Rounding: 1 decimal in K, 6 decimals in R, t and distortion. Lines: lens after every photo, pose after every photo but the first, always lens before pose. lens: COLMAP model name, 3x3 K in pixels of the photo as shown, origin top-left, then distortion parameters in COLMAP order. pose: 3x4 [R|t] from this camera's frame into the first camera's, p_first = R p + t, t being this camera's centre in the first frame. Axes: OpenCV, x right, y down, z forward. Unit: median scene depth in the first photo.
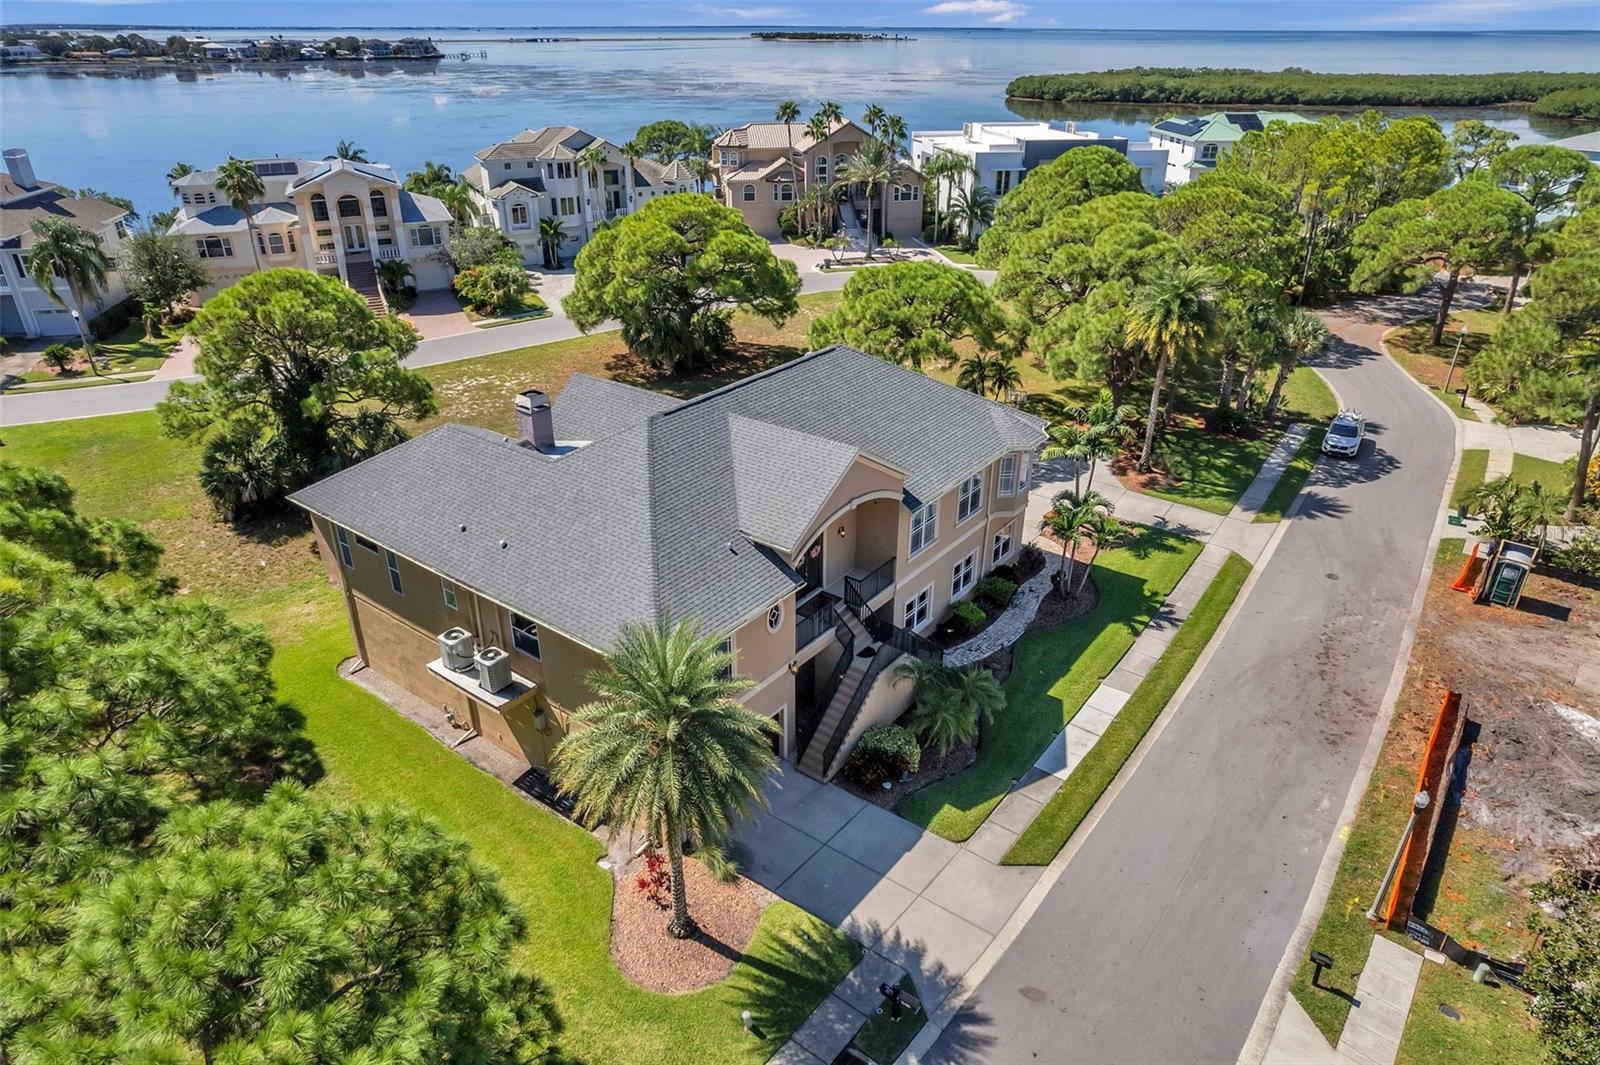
lens RADIAL K [[1020.7, 0, 801.9], [0, 1020.7, 538.7], [0, 0, 1]] dist [-0.074834, 0.070133]
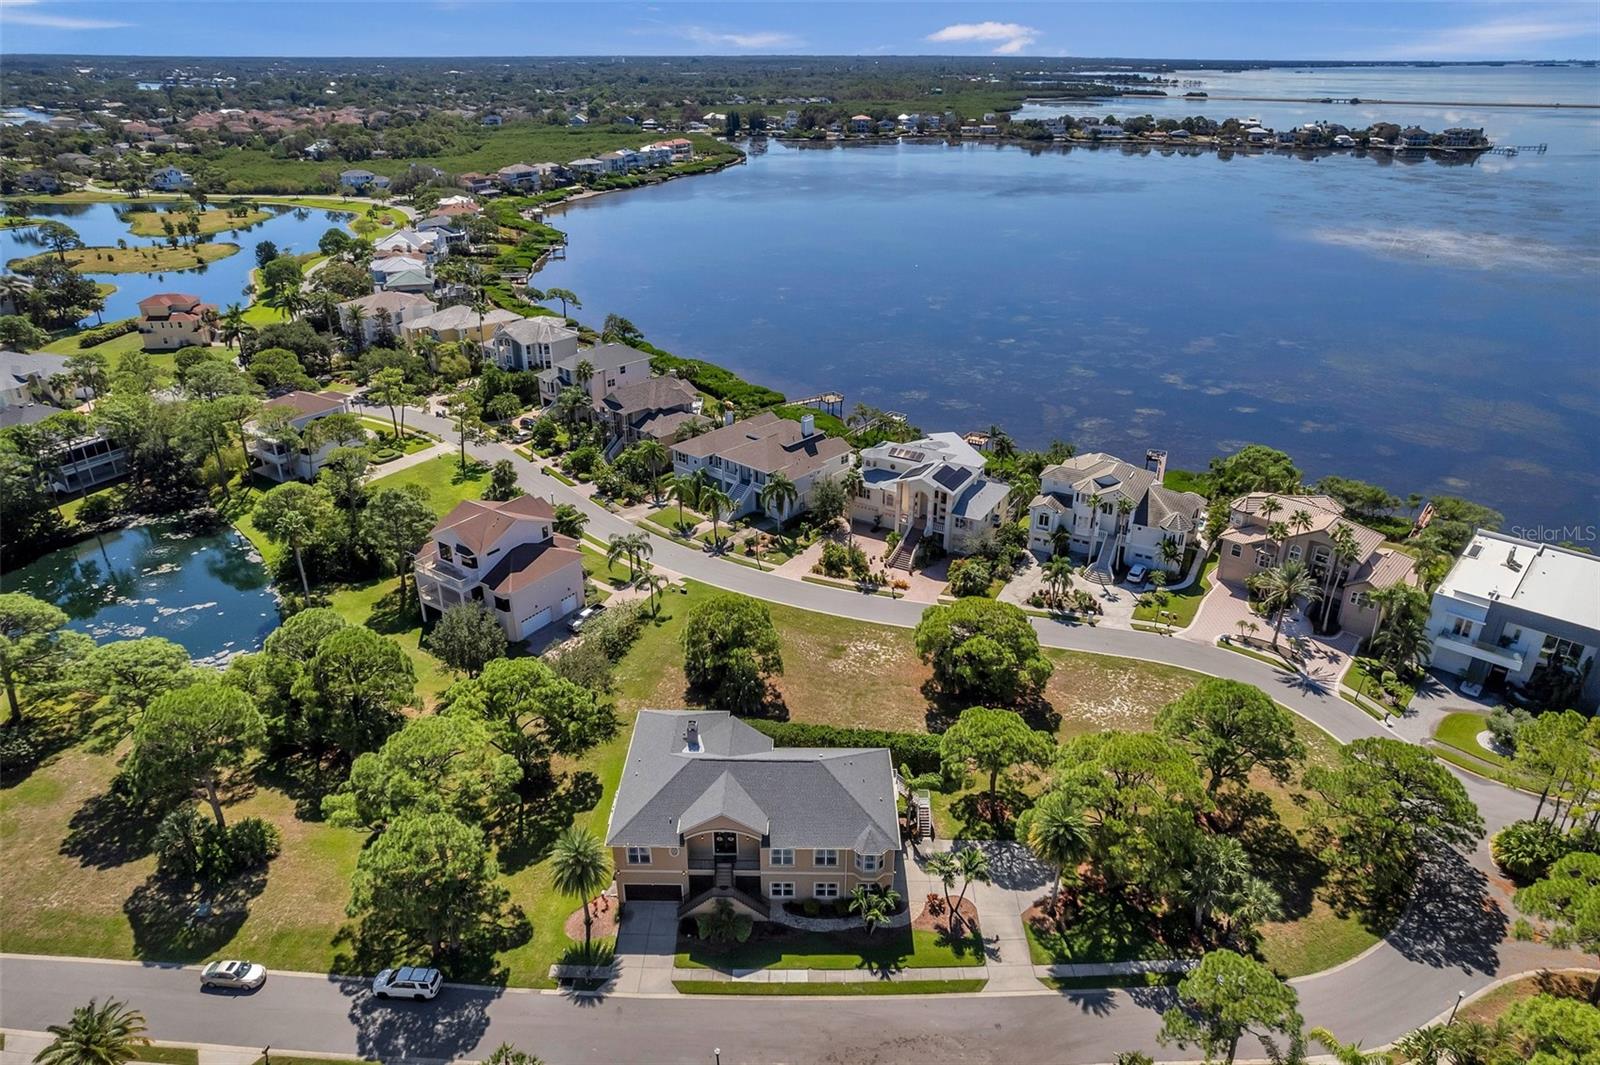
lens RADIAL K [[1020.7, 0, 801.9], [0, 1020.7, 538.7], [0, 0, 1]] dist [-0.074834, 0.070133]
pose [[0.596274, 0.349045, -0.722928, 0.722241], [-0.368748, 0.918992, 0.139564, -0.467941], [0.713080, 0.183360, 0.676681, -0.283603]]
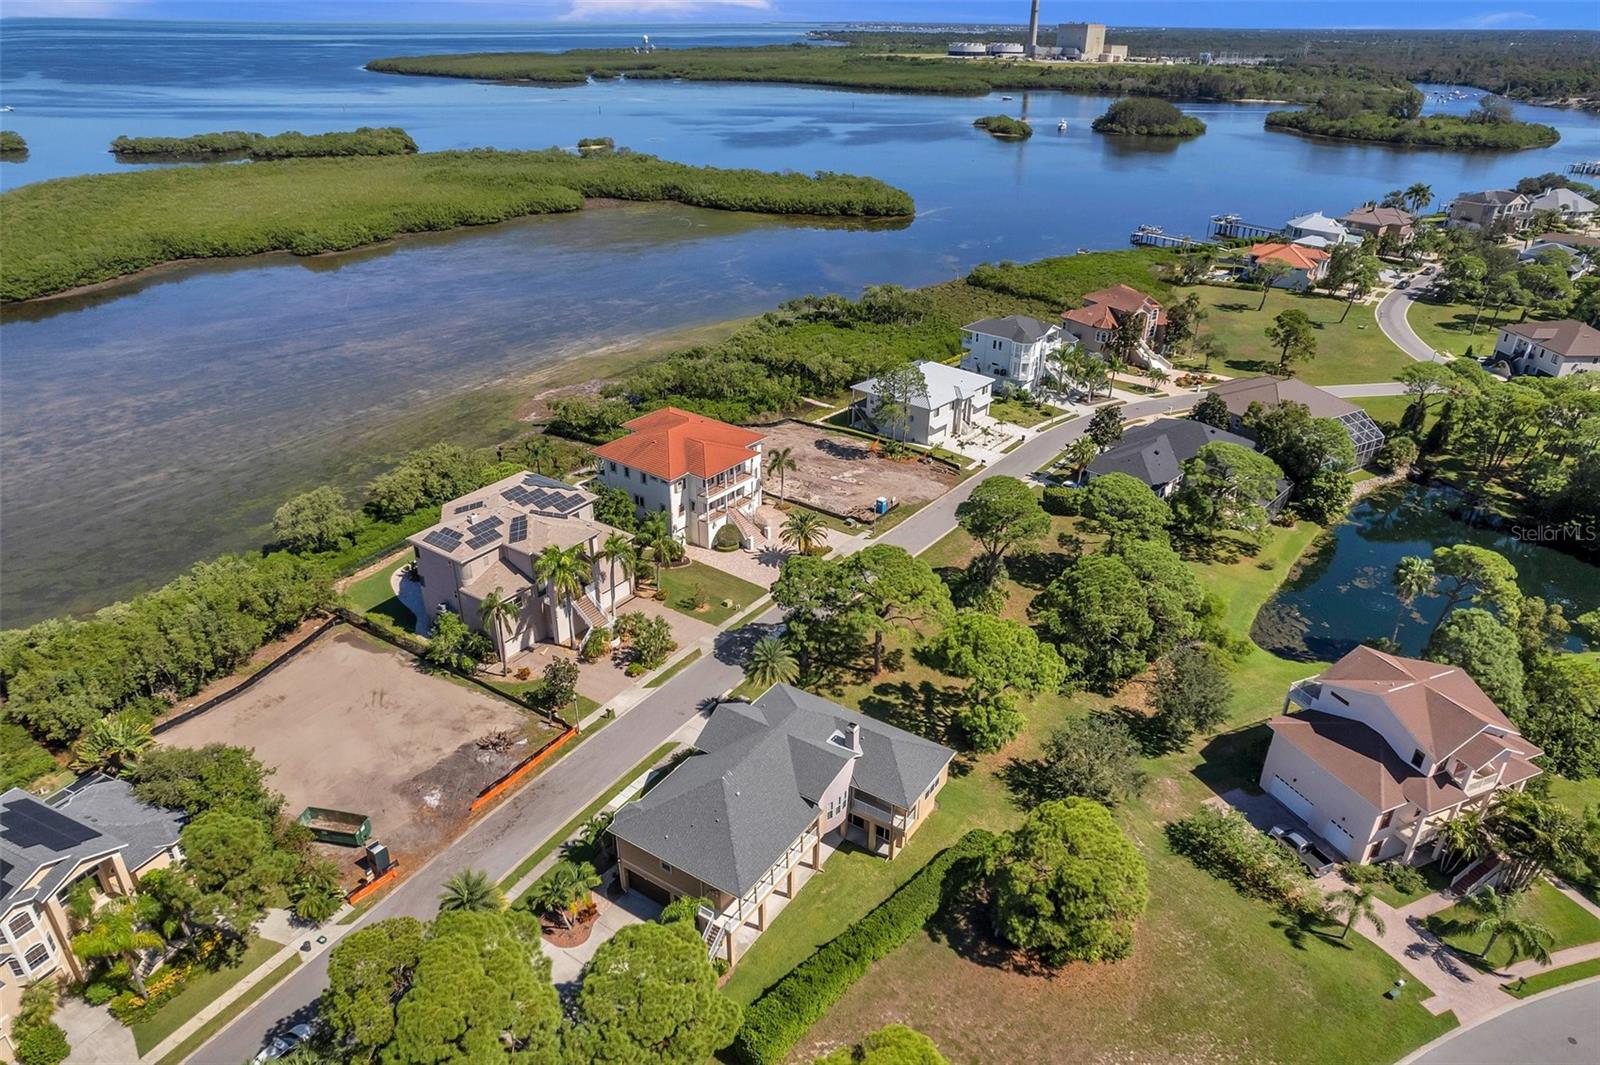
lens RADIAL K [[1020.7, 0, 801.9], [0, 1020.7, 538.7], [0, 0, 1]] dist [-0.074834, 0.070133]
pose [[-0.997665, 0.021649, -0.064783, 0.000208], [-0.040293, 0.579313, 0.814109, -1.074601], [0.055154, 0.814818, -0.577088, 0.920186]]
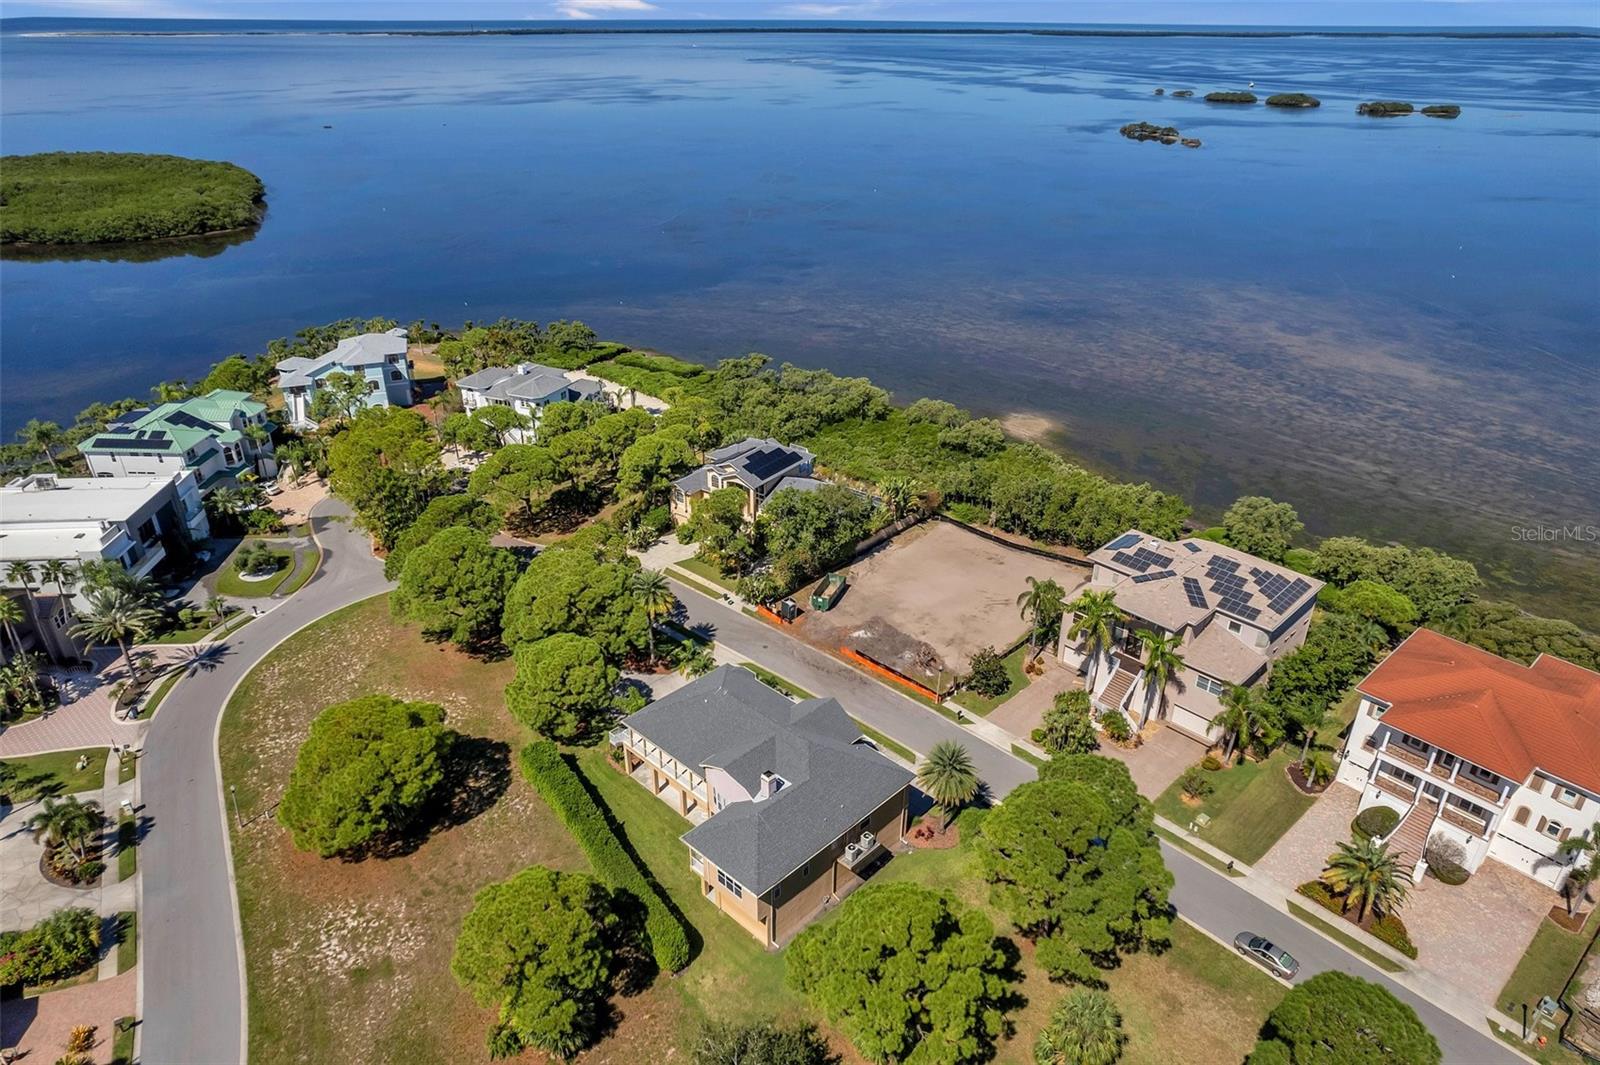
lens RADIAL K [[1020.7, 0, 801.9], [0, 1020.7, 538.7], [0, 0, 1]] dist [-0.074834, 0.070133]
pose [[0.125170, -0.459981, 0.879062, -0.913516], [0.449541, 0.816153, 0.363053, -0.618726], [-0.884446, 0.349731, 0.308938, 0.021235]]
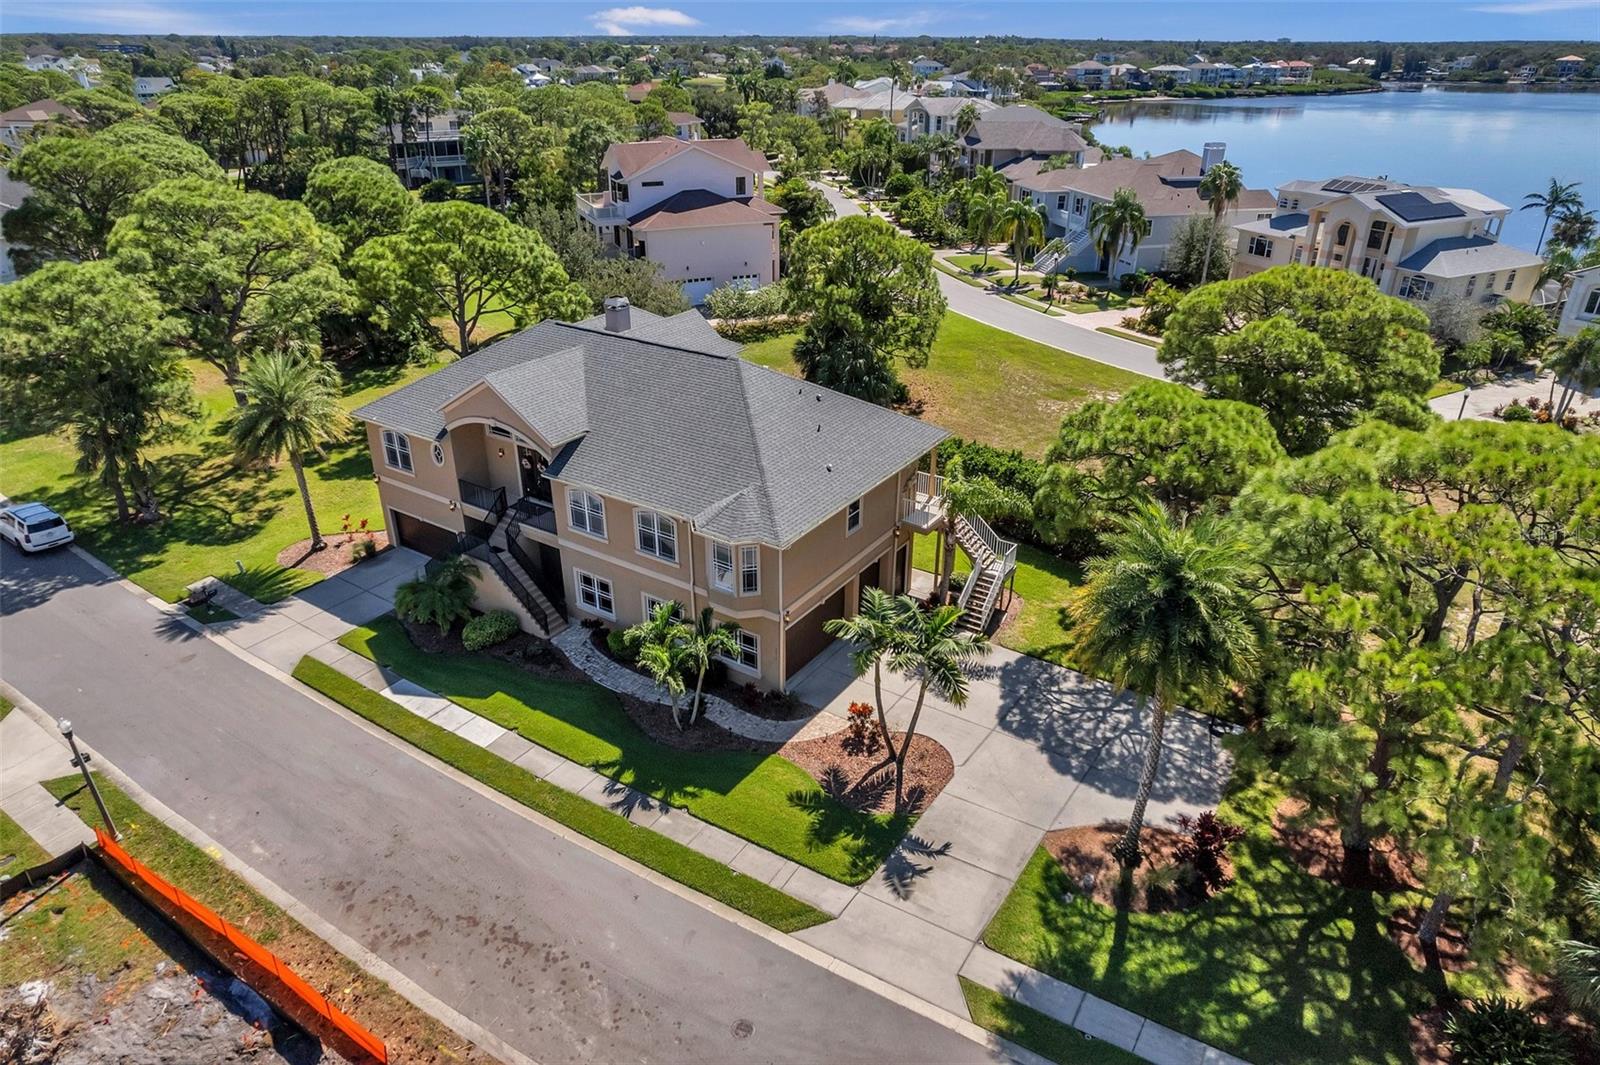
lens RADIAL K [[1024.0, 0, 802.4], [0, 1024.0, 526.8], [0, 0, 1]] dist [-0.075677, 0.072580]
pose [[0.062883, 0.434309, -0.898566, 0.526446], [-0.458535, 0.812268, 0.360509, -0.233098], [0.886449, 0.389354, 0.250224, 0.452789]]
